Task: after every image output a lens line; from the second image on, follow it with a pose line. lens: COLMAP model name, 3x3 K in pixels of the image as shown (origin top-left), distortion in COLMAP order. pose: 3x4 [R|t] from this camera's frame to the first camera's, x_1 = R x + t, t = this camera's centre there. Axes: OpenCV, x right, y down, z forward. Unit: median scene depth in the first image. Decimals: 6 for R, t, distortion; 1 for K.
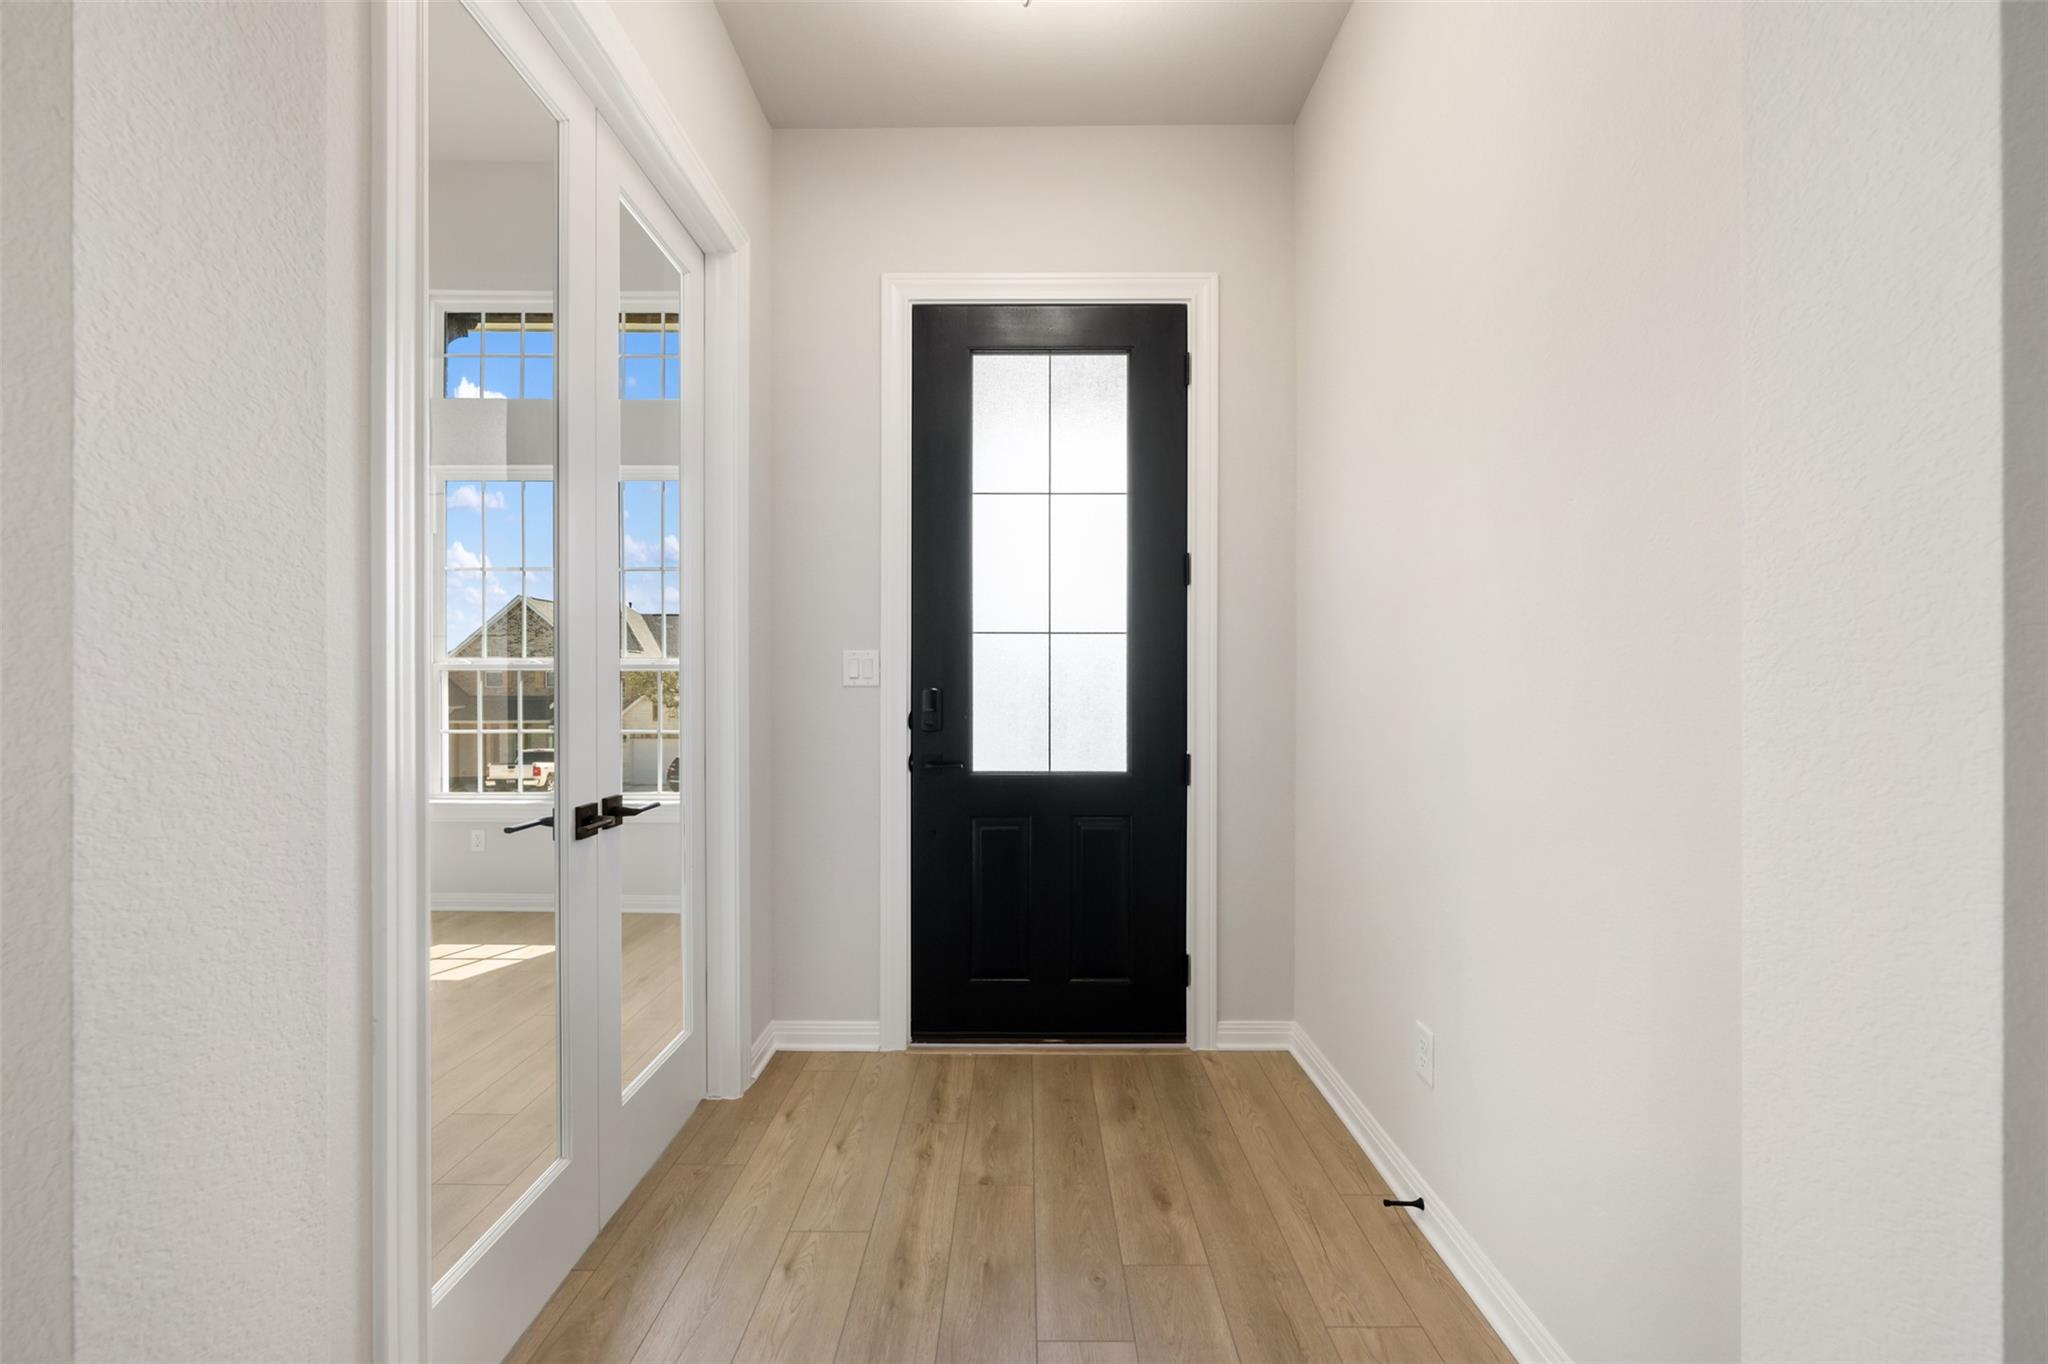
lens RADIAL K [[812.1, 0, 1012.1], [0, 812.1, 685.5], [0, 0, 1]] dist [-0.003494, 0.000806]
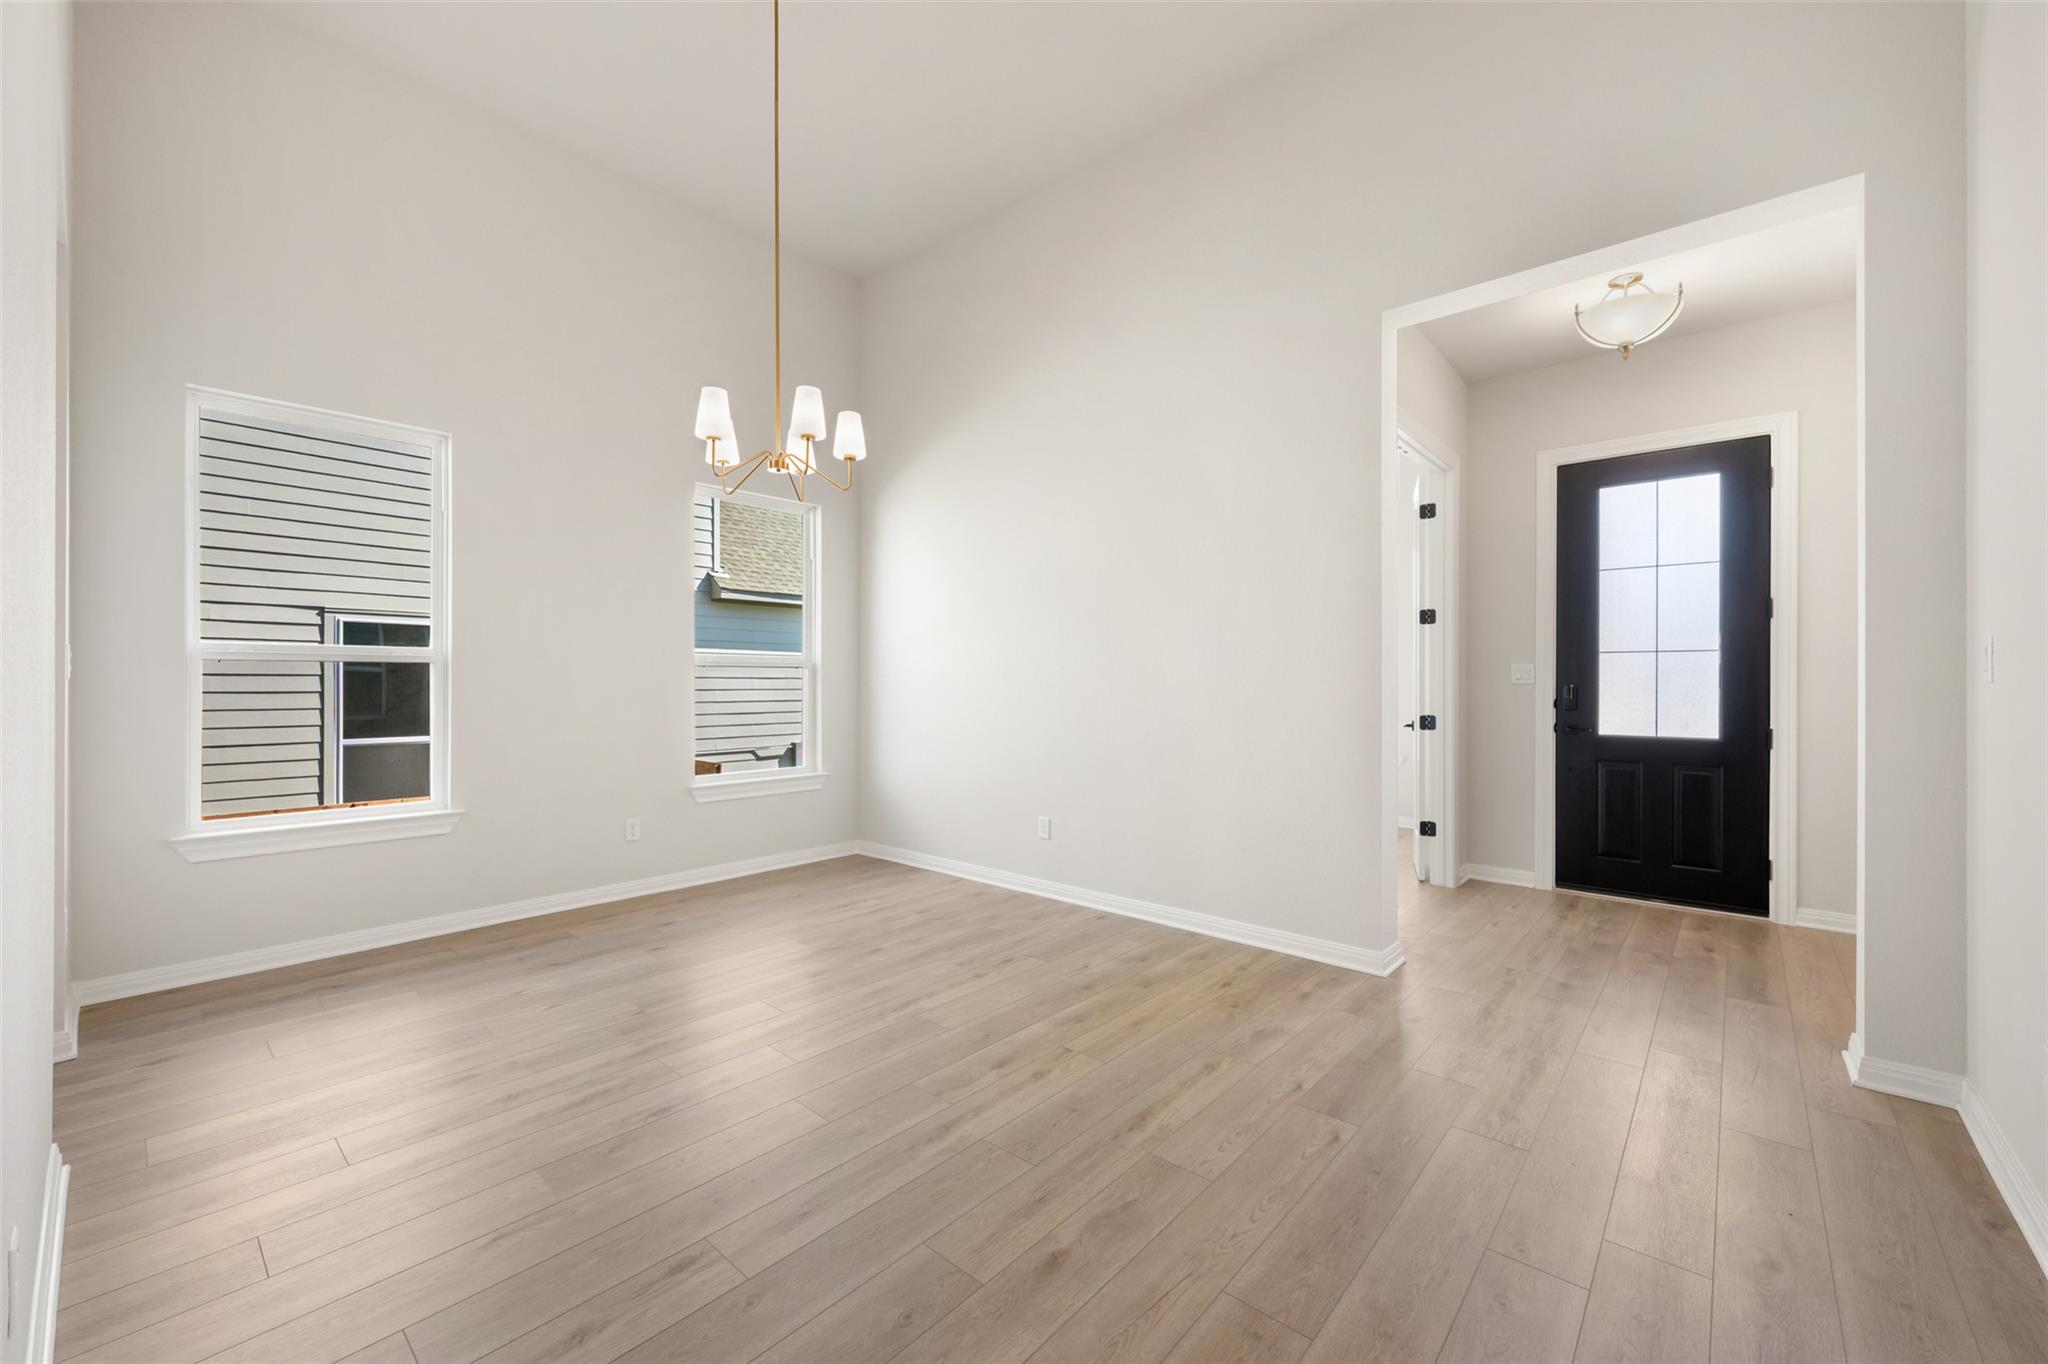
lens RADIAL K [[812.1, 0, 1016.3], [0, 812.1, 681.8], [0, 0, 1]] dist [-0.003494, 0.000806]
pose [[0.755730, 0.000803, -0.654883, 0.141694], [-0.005005, 0.999977, -0.004549, 0.009745], [0.654865, 0.006716, 0.755716, -1.084876]]
